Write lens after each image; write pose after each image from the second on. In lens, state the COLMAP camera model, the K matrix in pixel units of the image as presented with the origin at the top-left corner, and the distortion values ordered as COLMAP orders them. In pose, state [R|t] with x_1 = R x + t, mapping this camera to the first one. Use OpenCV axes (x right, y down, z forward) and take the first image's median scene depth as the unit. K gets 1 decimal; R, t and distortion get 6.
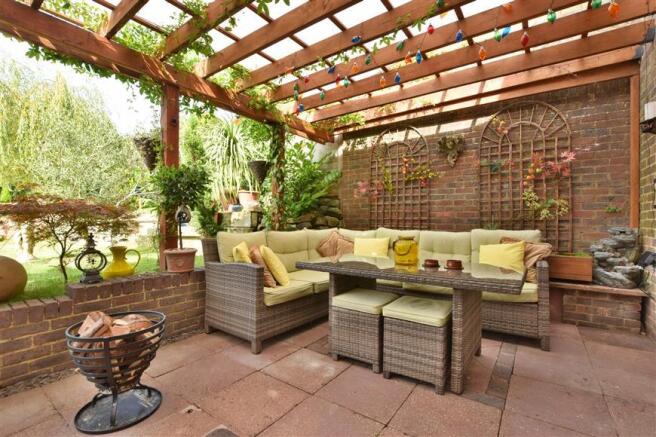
lens RADIAL K [[296.8, 0, 329.7], [0, 296.8, 219.3], [0, 0, 1]] dist [-0.022665, 0.001577]
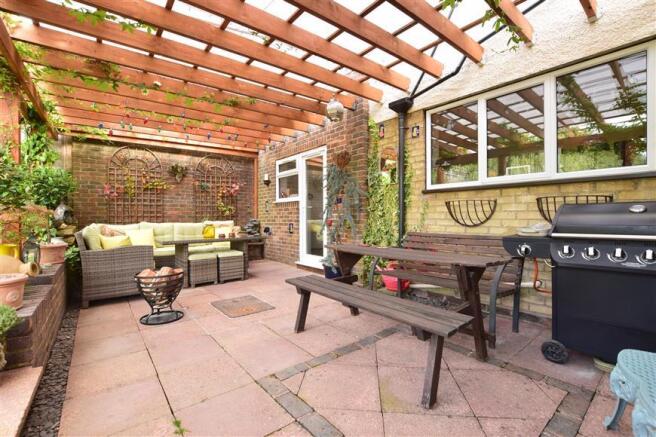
lens RADIAL K [[296.8, 0, 329.1], [0, 296.8, 217.8], [0, 0, 1]] dist [-0.022665, 0.001577]
pose [[0.272319, -0.009263, 0.962163, -0.952502], [0.000939, 0.999956, 0.009362, -0.003096], [-0.962207, -0.001646, 0.272315, -0.234995]]
